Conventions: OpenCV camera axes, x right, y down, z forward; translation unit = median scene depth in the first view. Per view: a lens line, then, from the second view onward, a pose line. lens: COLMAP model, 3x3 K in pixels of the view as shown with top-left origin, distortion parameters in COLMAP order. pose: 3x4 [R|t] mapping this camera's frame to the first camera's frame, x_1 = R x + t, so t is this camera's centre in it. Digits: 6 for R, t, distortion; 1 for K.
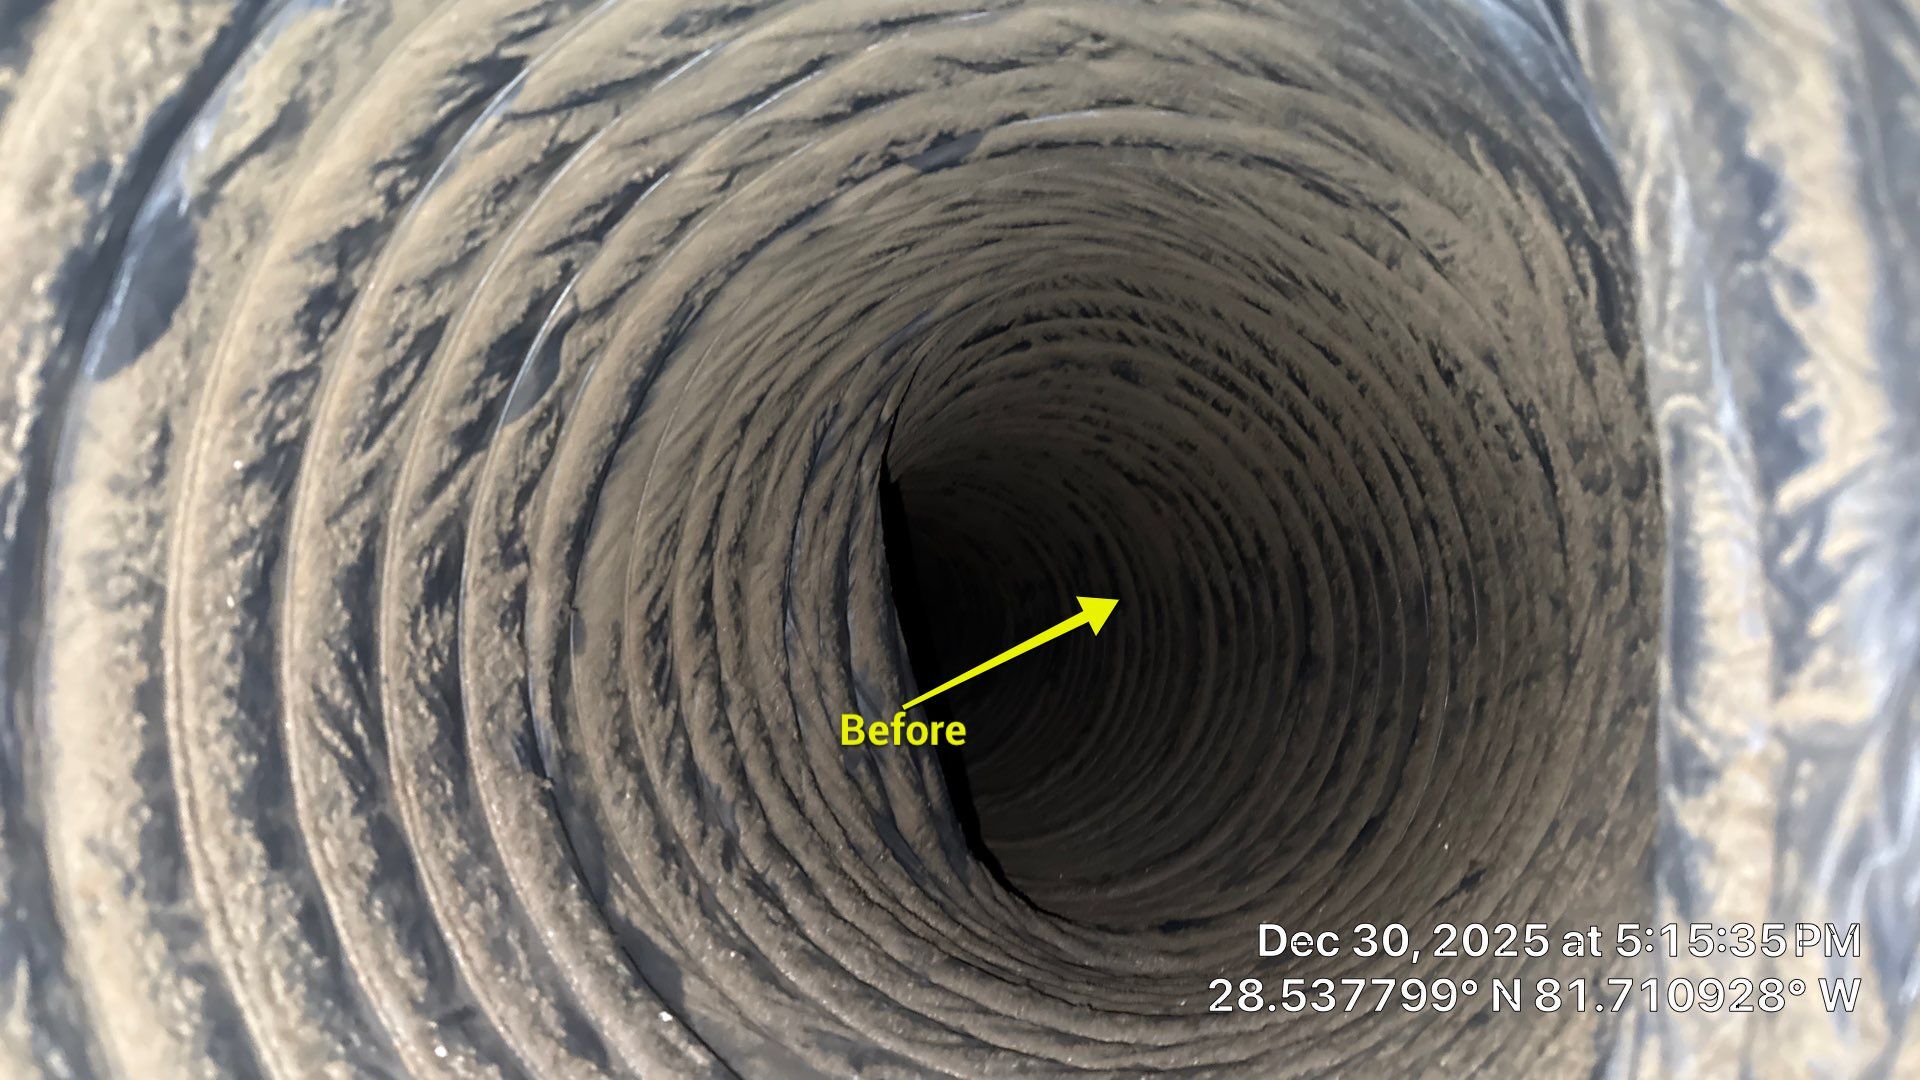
lens RADIAL K [[1359.0, 0, 959.6], [0, 1359.0, 551.2], [0, 0, 1]] dist [0.050321, -0.065760]
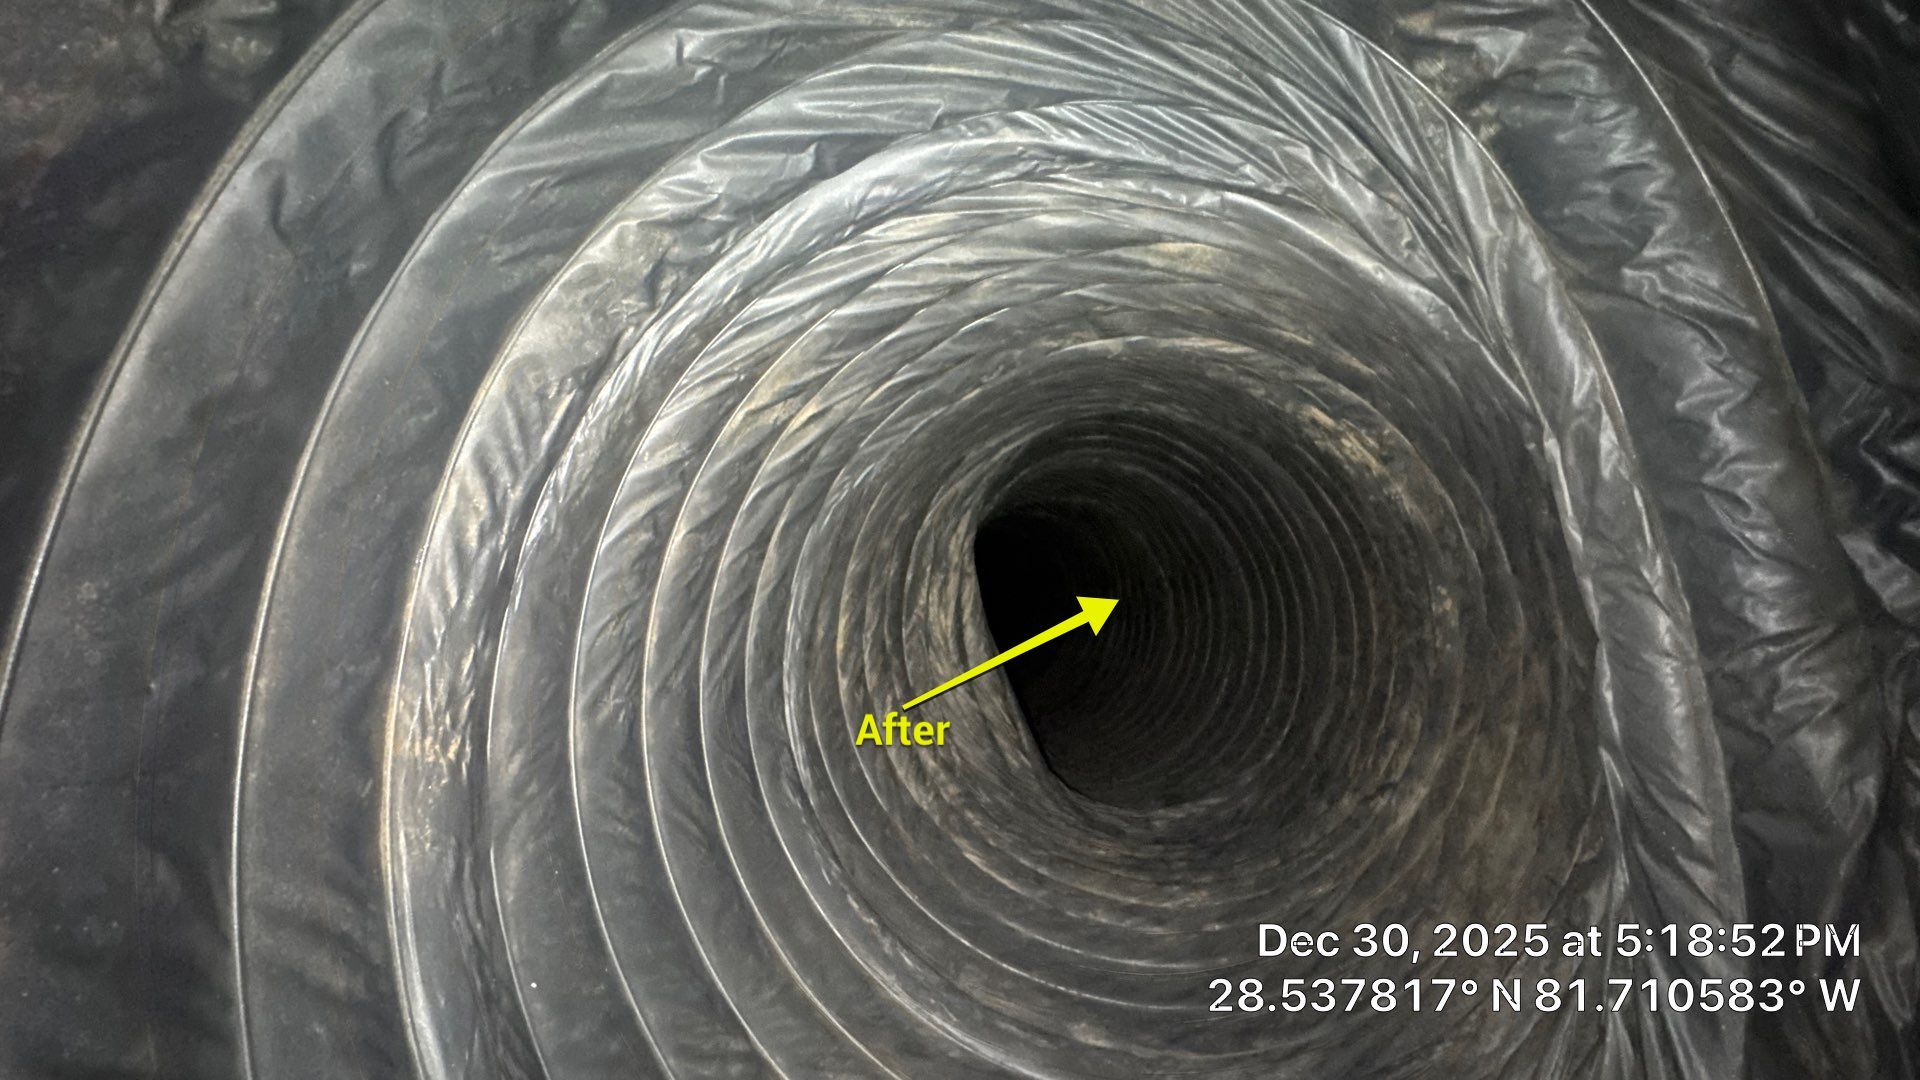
lens RADIAL K [[769.8, 0, 964.5], [0, 769.8, 538.3], [0, 0, 1]] dist [-0.004378, 0.001245]
pose [[0.993651, -0.105491, -0.039109, -0.059700], [0.105260, 0.994413, -0.007933, -0.127464], [0.039728, 0.003766, 0.999203, 0.119576]]
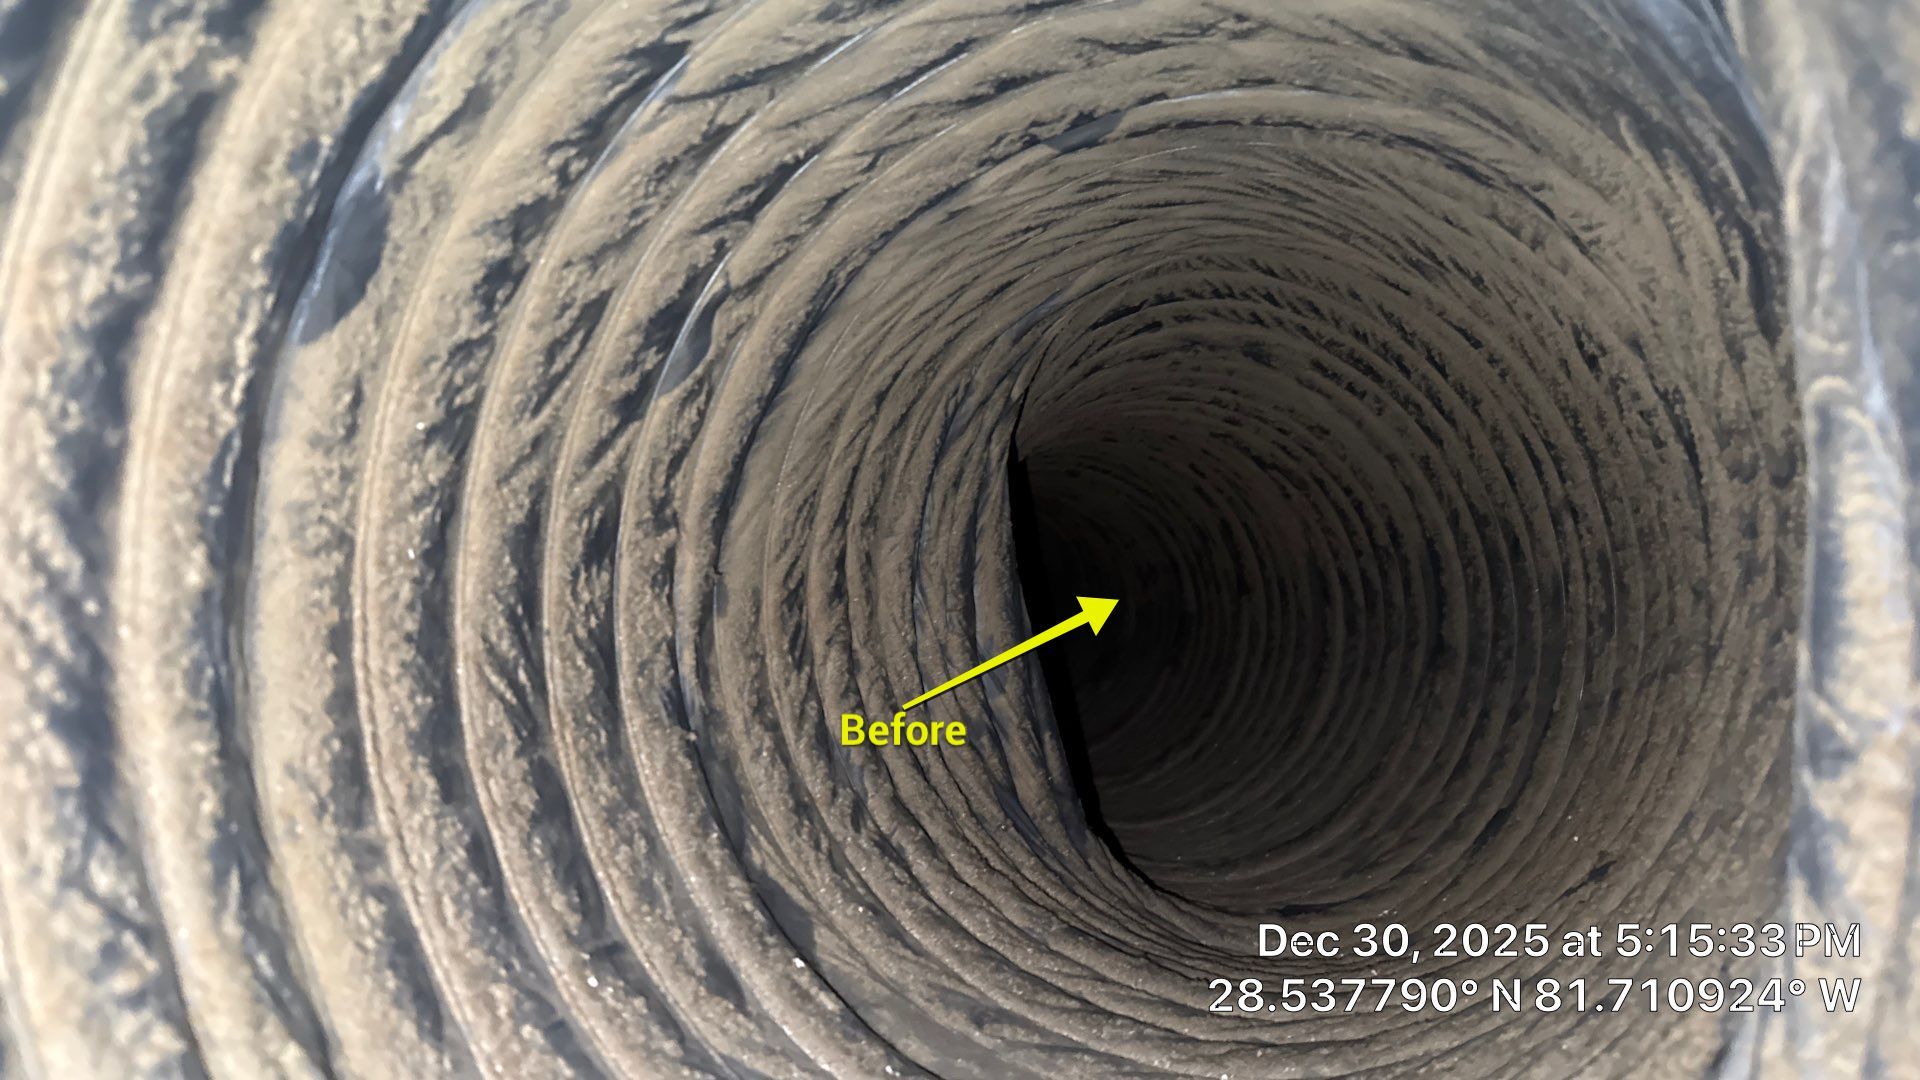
lens RADIAL K [[1359.0, 0, 972.4], [0, 1359.0, 548.8], [0, 0, 1]] dist [0.050321, -0.065760]
pose [[0.996506, 0.023695, -0.080090, -0.006303], [-0.022835, 0.999671, 0.011639, 0.008446], [0.080339, -0.009769, 0.996720, -0.027015]]
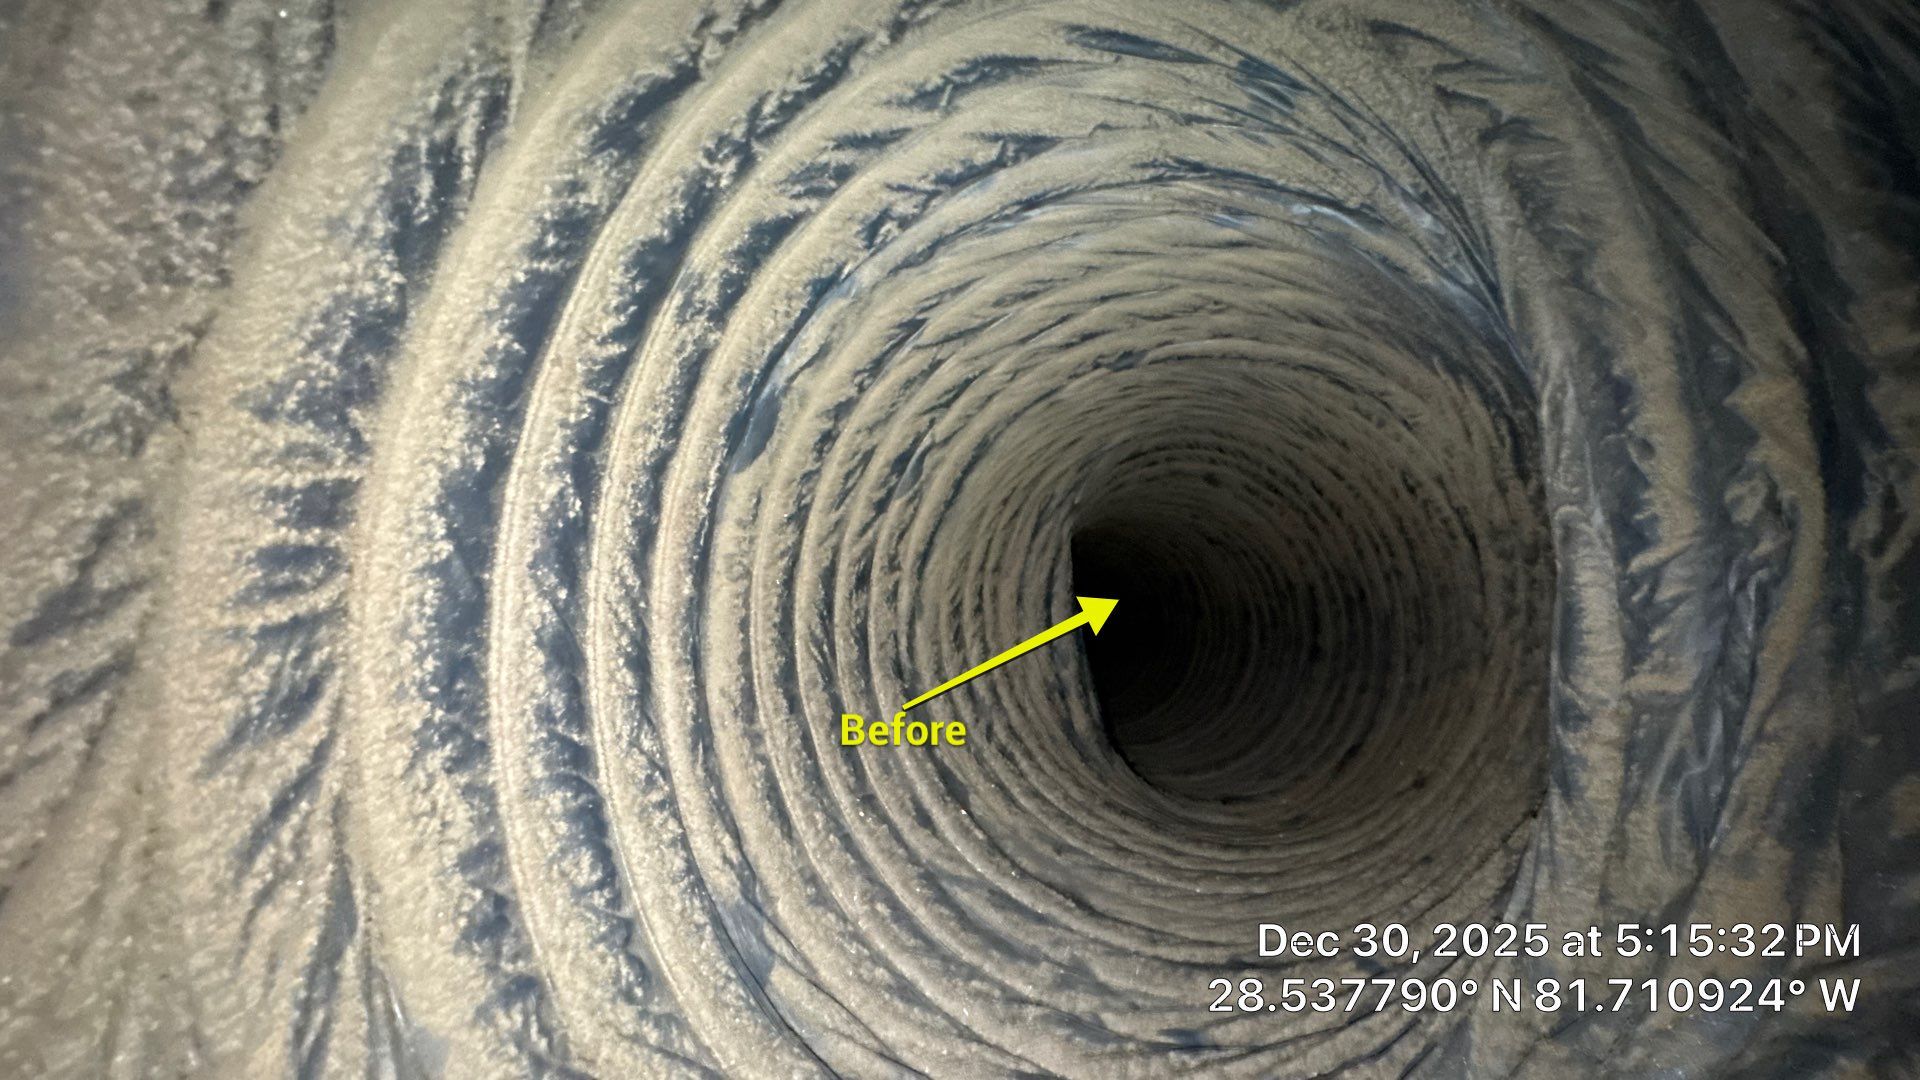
lens RADIAL K [[769.8, 0, 963.0], [0, 769.8, 541.5], [0, 0, 1]] dist [-0.004378, 0.001245]
pose [[0.984686, 0.041699, -0.169279, -0.051818], [-0.049354, 0.997928, -0.041267, 0.008597], [0.167208, 0.048989, 0.984704, -0.075378]]
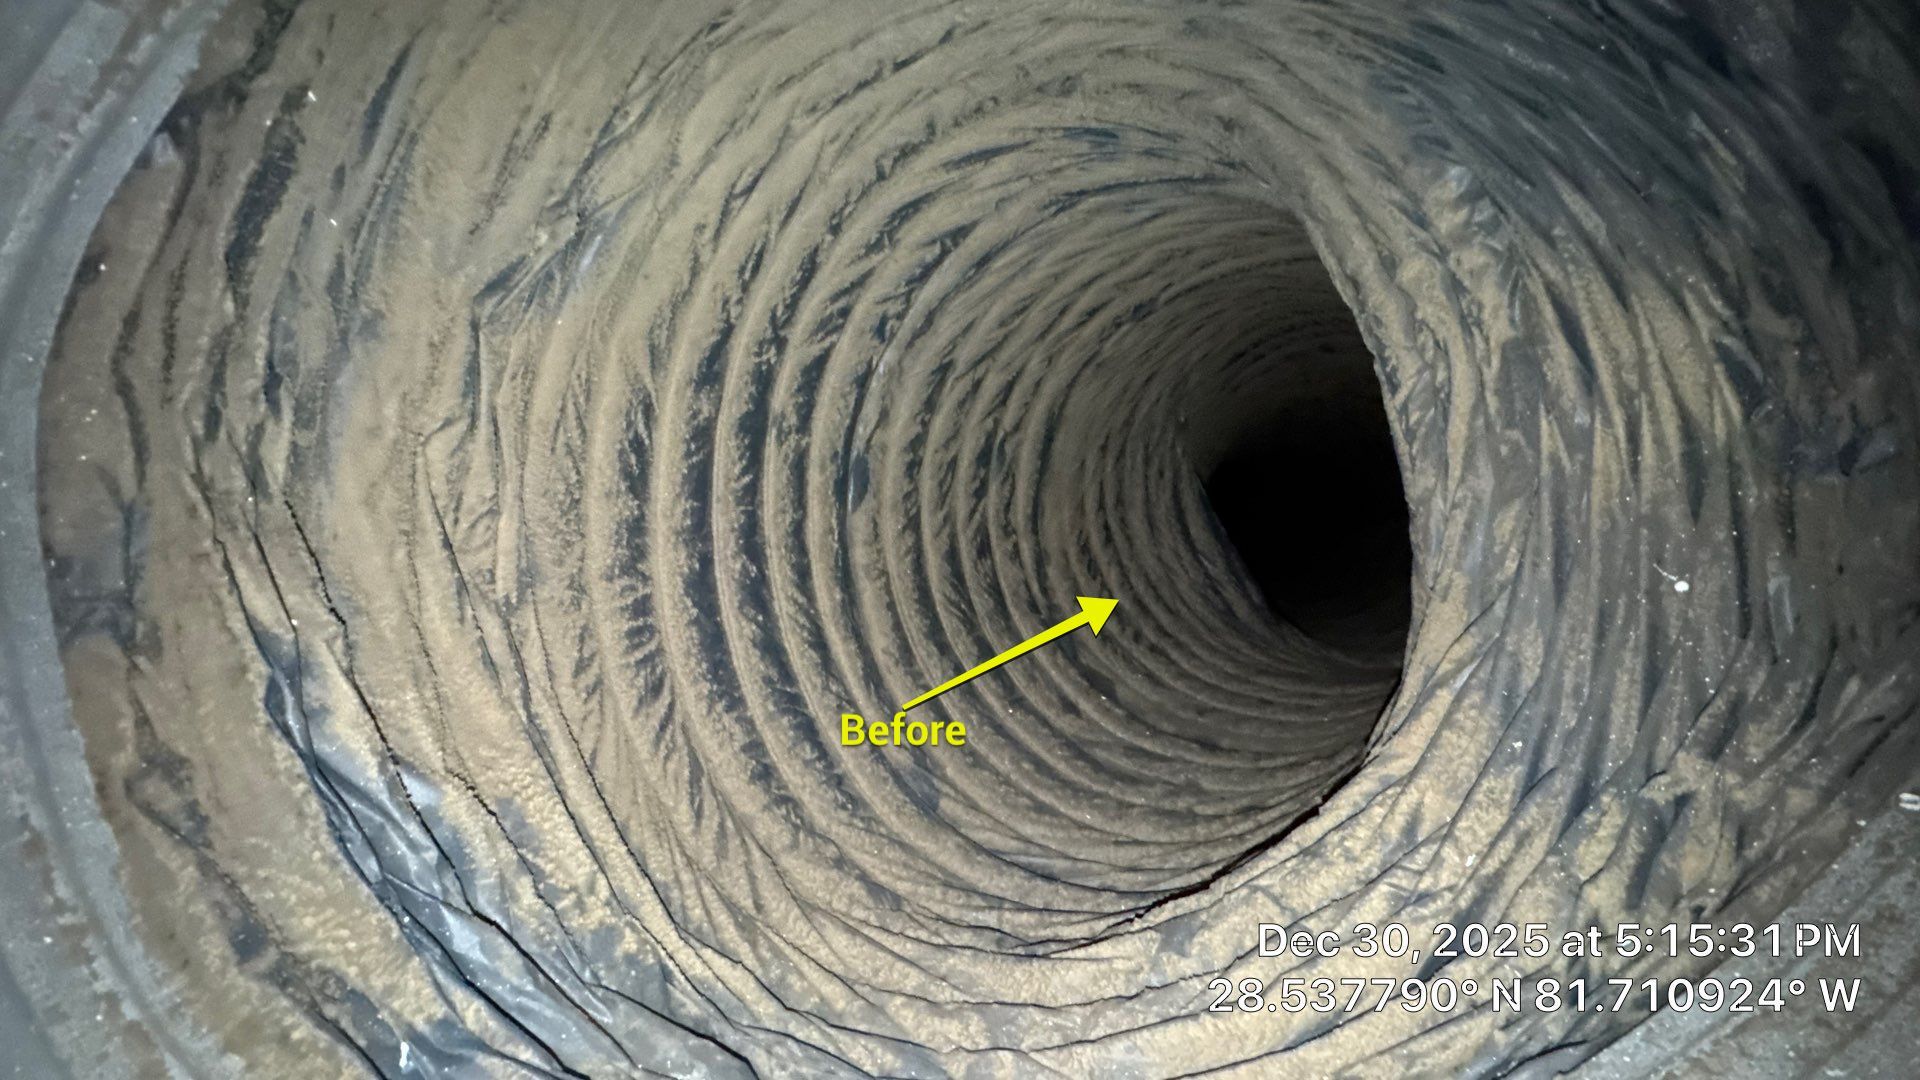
lens RADIAL K [[769.8, 0, 962.6], [0, 769.8, 539.9], [0, 0, 1]] dist [-0.004378, 0.001245]
pose [[0.856254, -0.220785, -0.466994, 0.297737], [0.242852, 0.969972, -0.013303, 0.016071], [0.455908, -0.102019, 0.884161, -0.344104]]
